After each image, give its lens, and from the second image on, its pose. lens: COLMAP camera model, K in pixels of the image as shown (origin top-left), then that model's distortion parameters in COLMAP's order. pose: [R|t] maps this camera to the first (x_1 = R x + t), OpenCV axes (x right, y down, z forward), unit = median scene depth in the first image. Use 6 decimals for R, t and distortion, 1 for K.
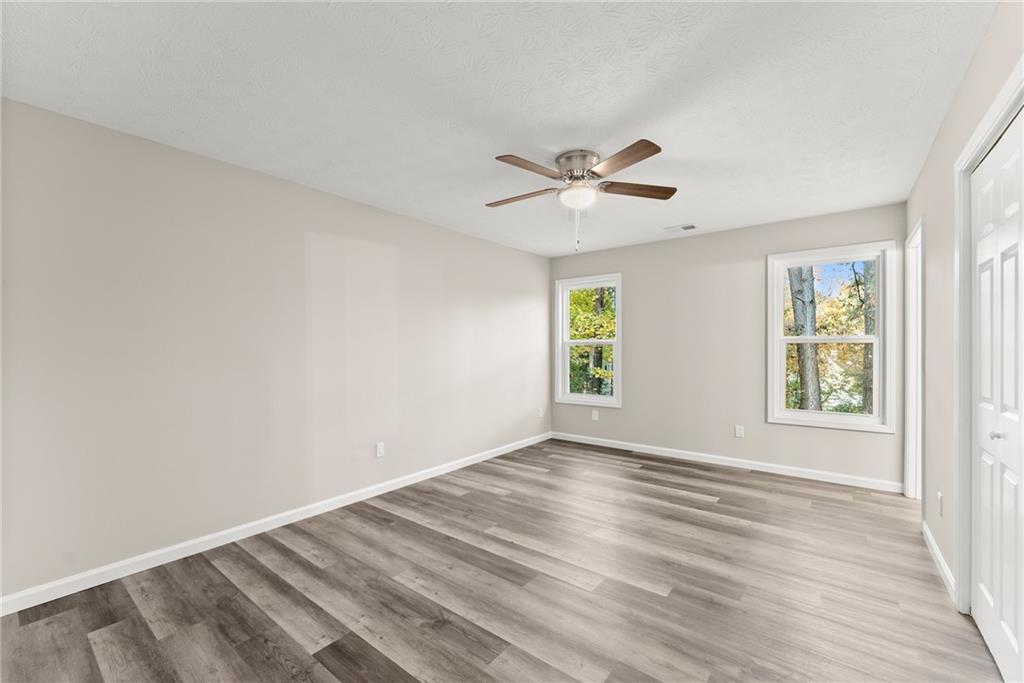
lens RADIAL K [[418.6, 0, 506.6], [0, 418.6, 343.9], [0, 0, 1]] dist [-0.000402, -0.000001]
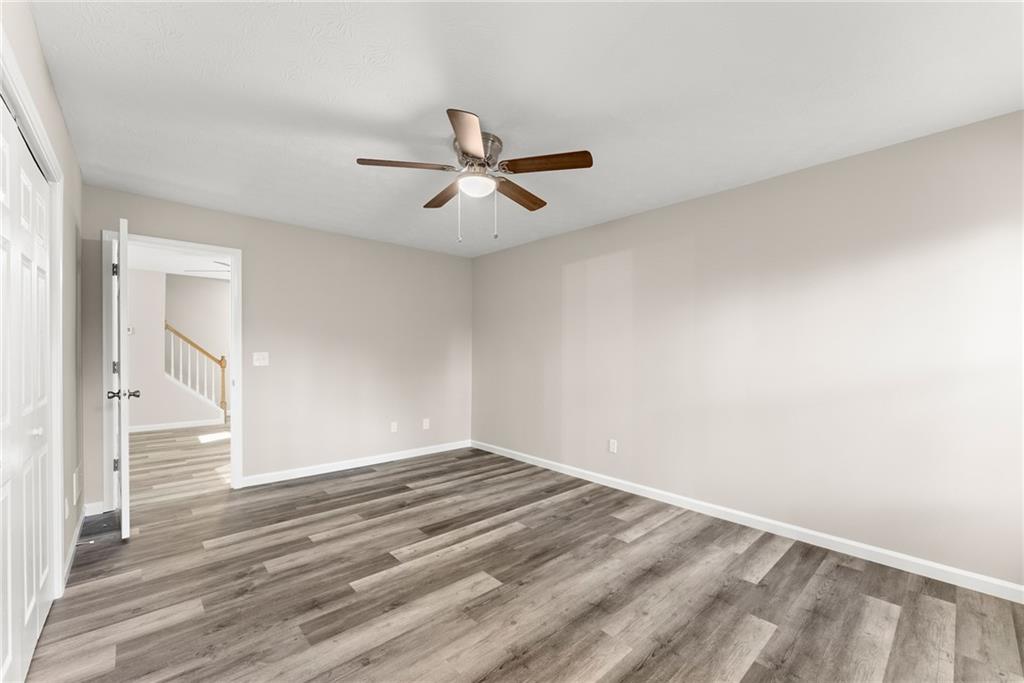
lens RADIAL K [[415.0, 0, 512.0], [0, 415.0, 341.5], [0, 0, 1]] dist [-0.000061, 0.000031]
pose [[-0.159684, -0.018896, -0.986987, 0.853999], [0.003001, 0.999803, -0.019627, 0.006430], [0.987164, -0.006096, -0.159595, 0.987057]]
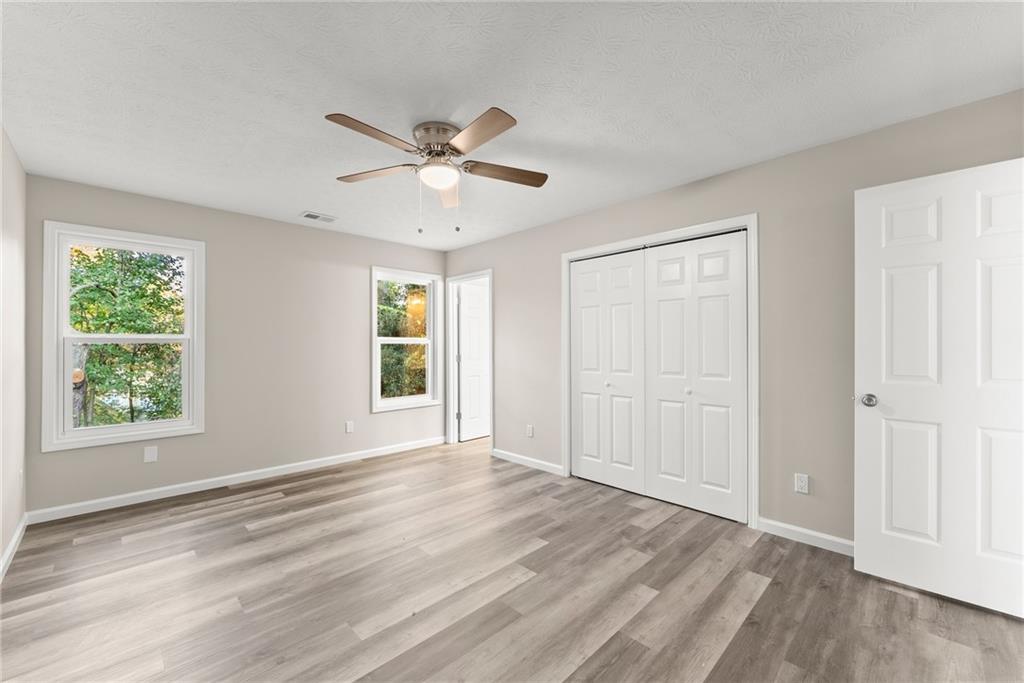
lens RADIAL K [[415.0, 0, 512.0], [0, 415.0, 341.5], [0, 0, 1]] dist [-0.000061, 0.000031]
pose [[0.120927, 0.014212, 0.992560, -0.551255], [-0.004459, 0.999895, -0.013774, 0.009598], [-0.992651, -0.002761, 0.120978, 0.599639]]
